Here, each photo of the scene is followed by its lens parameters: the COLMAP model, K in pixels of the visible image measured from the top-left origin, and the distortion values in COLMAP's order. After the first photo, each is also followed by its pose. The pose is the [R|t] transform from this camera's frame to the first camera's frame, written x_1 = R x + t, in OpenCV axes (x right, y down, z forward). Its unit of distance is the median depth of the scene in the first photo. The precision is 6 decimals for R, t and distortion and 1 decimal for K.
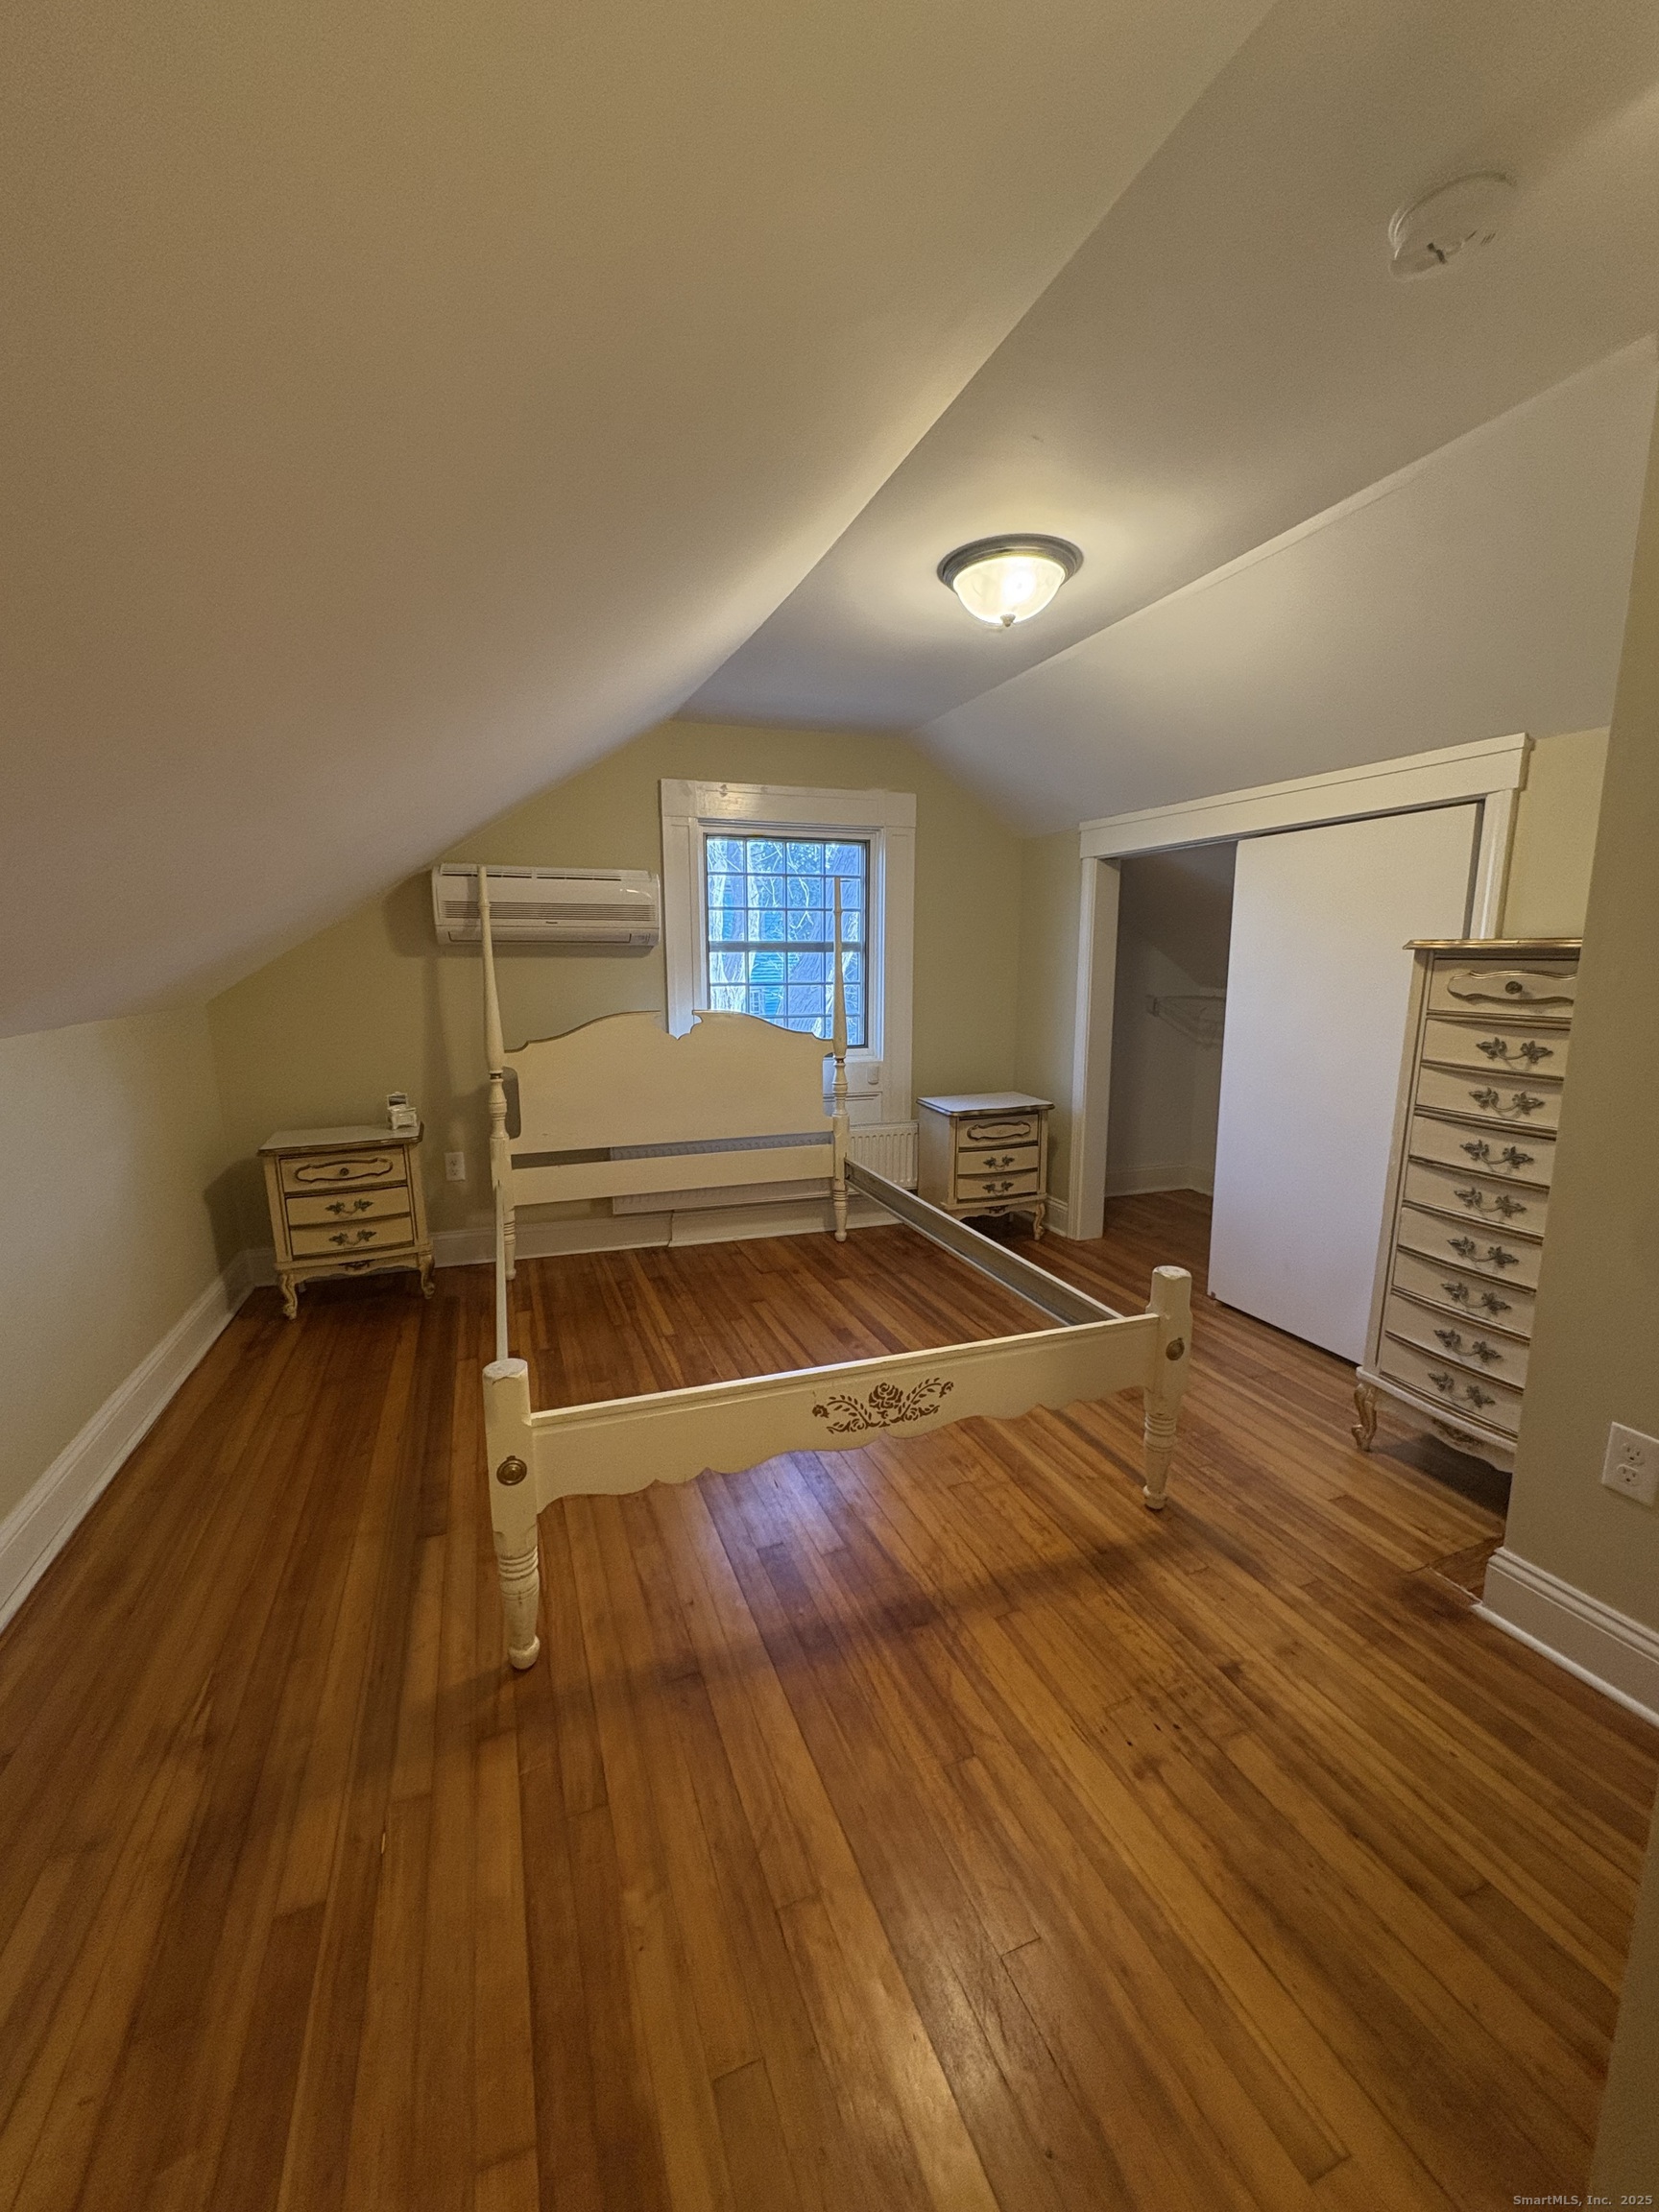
lens RADIAL K [[875.2, 0, 831.1], [0, 875.2, 1109.1], [0, 0, 1]] dist [-0.001837, -0.000264]
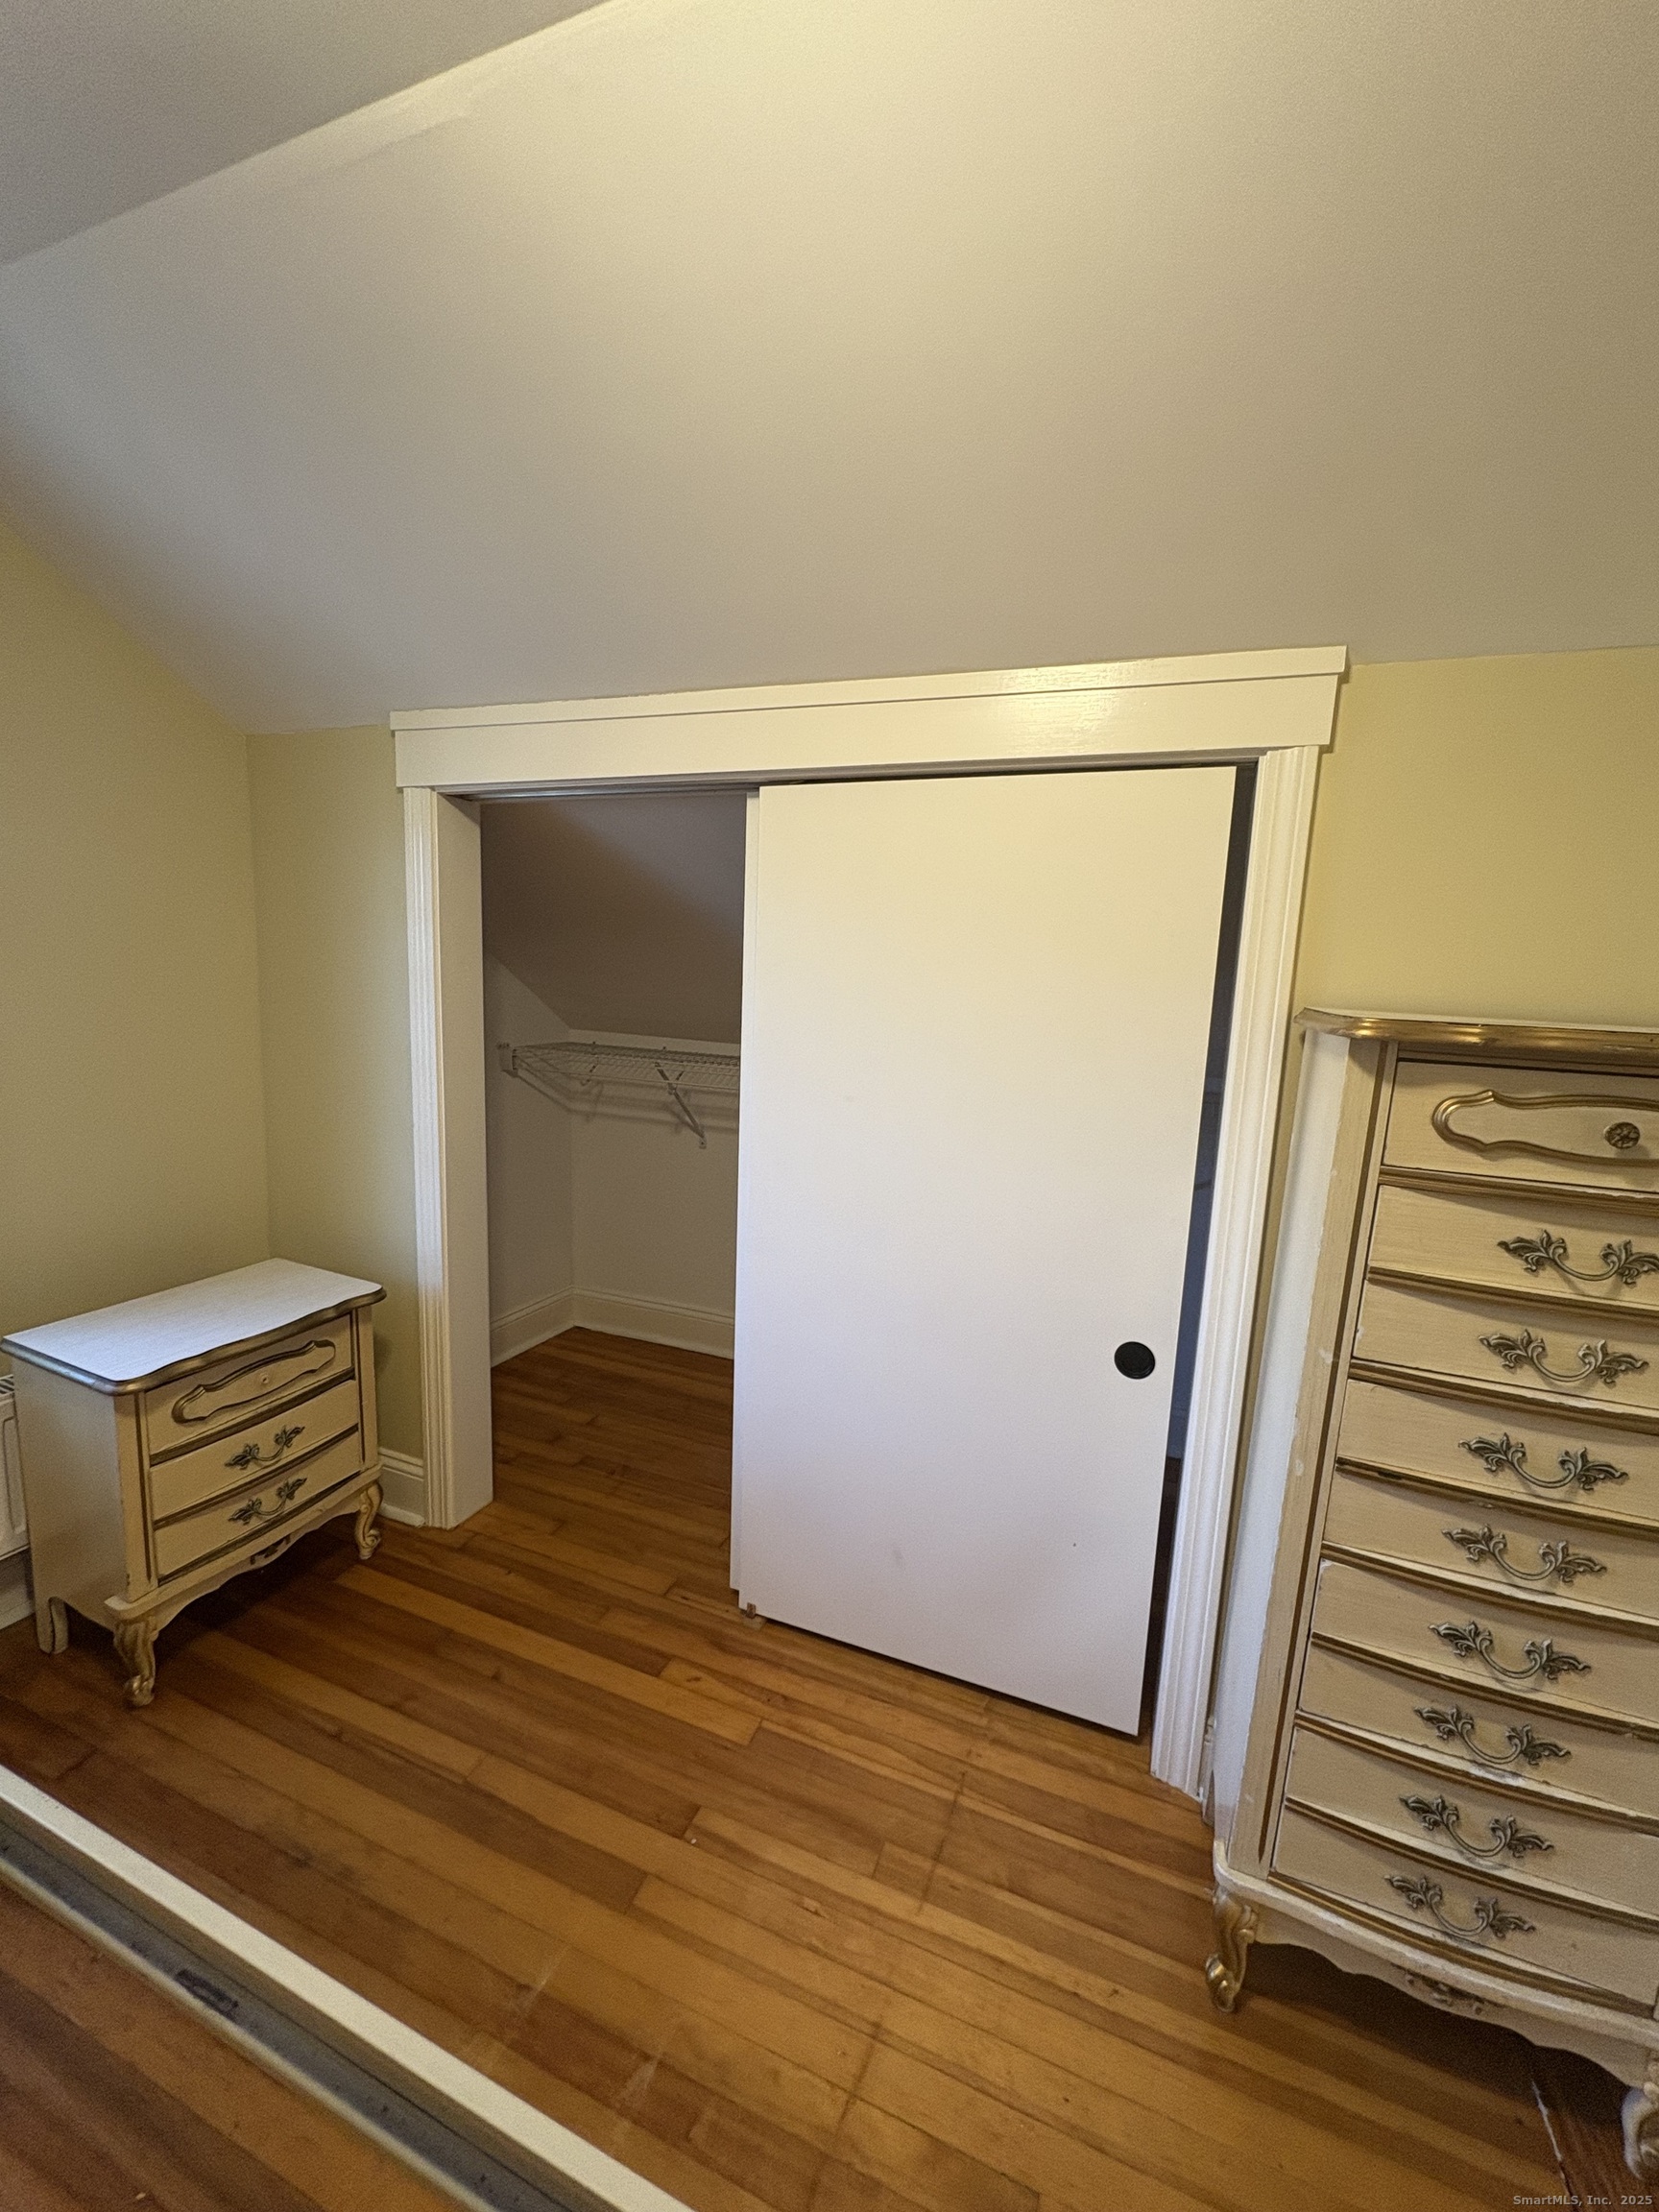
lens RADIAL K [[875.2, 0, 831.1], [0, 875.2, 1109.1], [0, 0, 1]] dist [-0.001837, -0.000264]
pose [[0.675699, -0.075590, 0.733292, 0.125090], [0.080425, 0.996350, 0.028598, -0.165756], [-0.732778, 0.039651, 0.679312, 0.818777]]
